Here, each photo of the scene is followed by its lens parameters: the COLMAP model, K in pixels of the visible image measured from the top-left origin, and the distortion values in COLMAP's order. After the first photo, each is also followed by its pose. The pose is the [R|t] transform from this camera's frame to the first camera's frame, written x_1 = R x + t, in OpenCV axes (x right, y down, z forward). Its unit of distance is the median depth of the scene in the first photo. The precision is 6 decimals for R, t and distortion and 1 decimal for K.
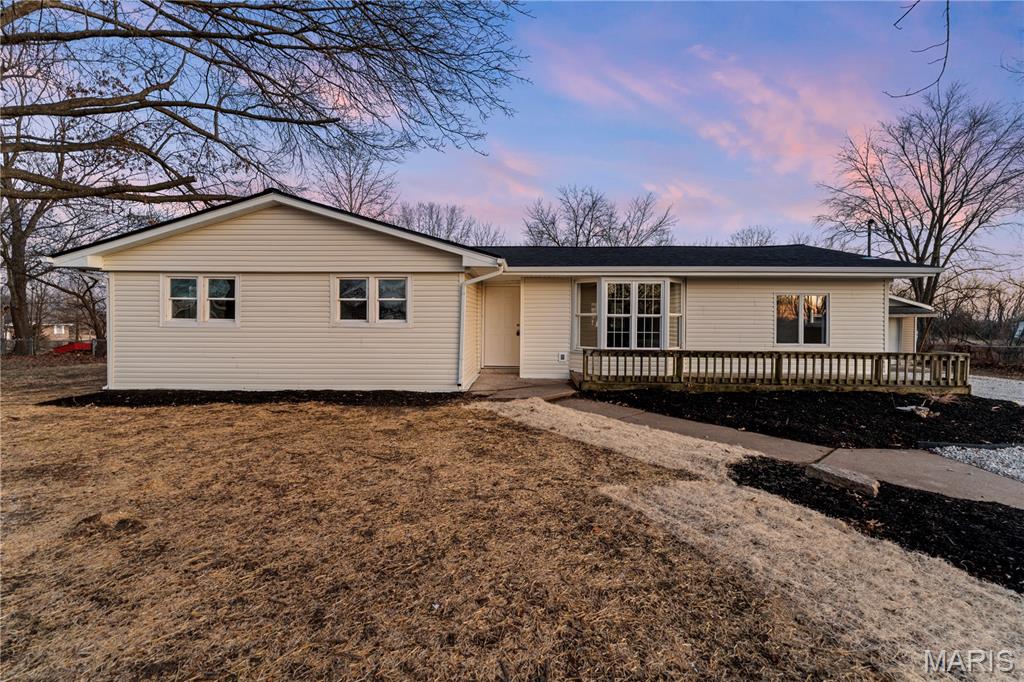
lens RADIAL K [[405.1, 0, 516.2], [0, 405.1, 326.7], [0, 0, 1]] dist [0.012703, -0.000088]
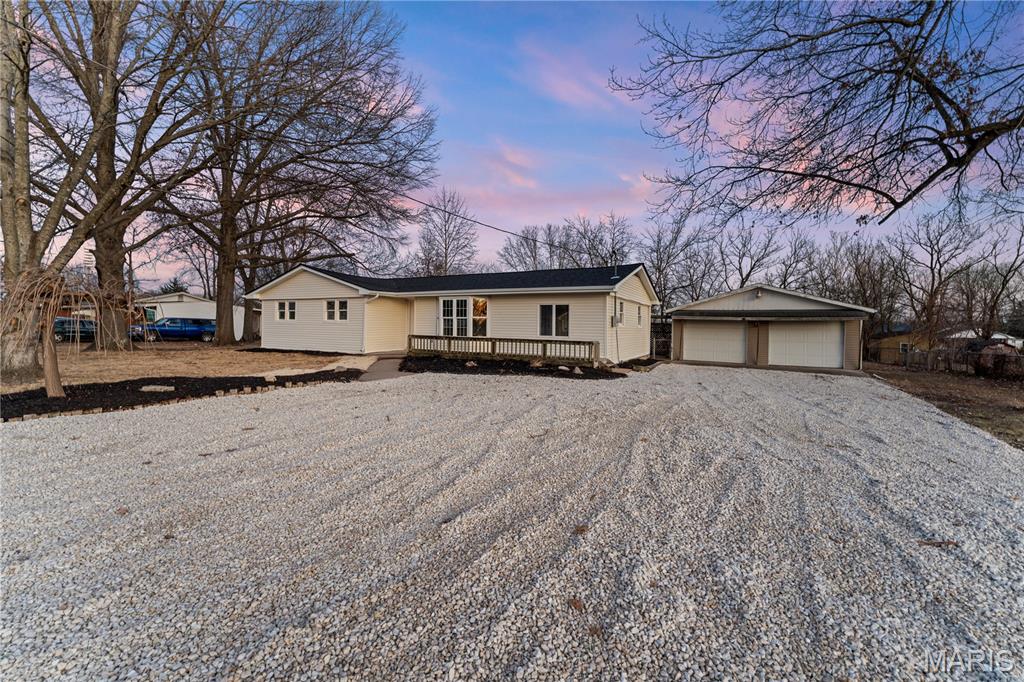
lens RADIAL K [[405.1, 0, 516.2], [0, 405.1, 326.7], [0, 0, 1]] dist [0.012703, -0.000088]
pose [[0.896199, 0.009031, -0.443561, 1.317883], [-0.001859, 0.999860, 0.016602, -0.016179], [0.443649, -0.014054, 0.896090, -0.471746]]
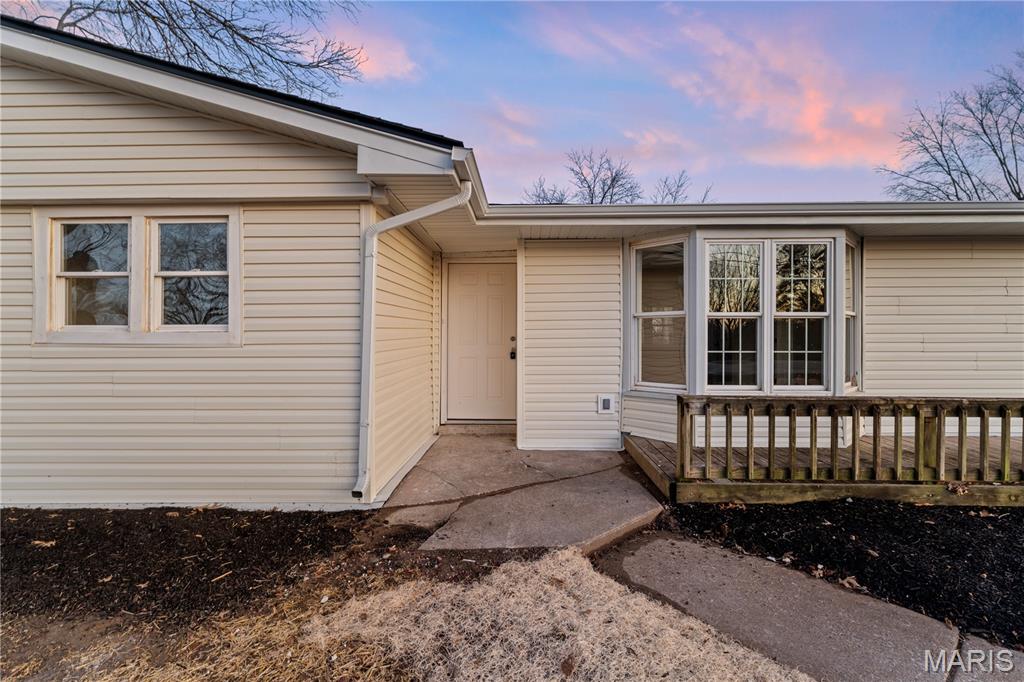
lens RADIAL K [[420.3, 0, 512.0], [0, 420.3, 341.0], [0, 0, 1]] dist [-0.000501, -0.000060]
pose [[0.999970, -0.007172, -0.002957, 0.005689], [0.007142, 0.999925, -0.009978, 0.004335], [0.003028, 0.009956, 0.999946, 0.526973]]
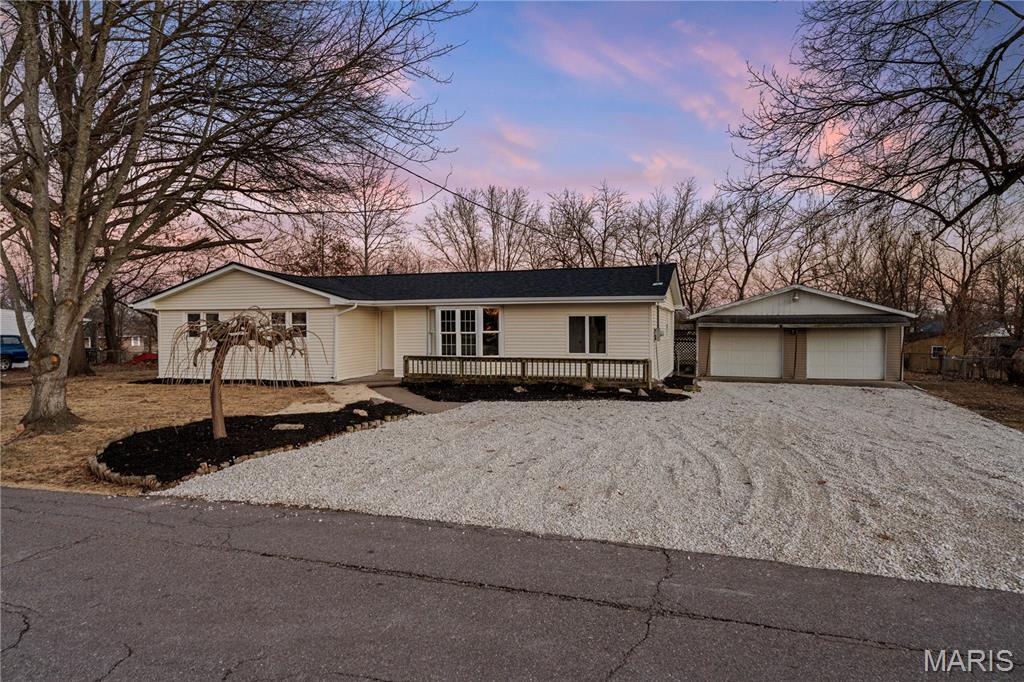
lens RADIAL K [[628.8, 0, 512.0], [0, 628.8, 341.0], [0, 0, 1]] dist [0.026424, 0.000371]
pose [[0.961511, -0.002814, -0.274751, 1.073192], [0.013706, 0.999194, 0.037730, -0.077605], [0.274423, -0.040044, 0.960775, -1.061497]]
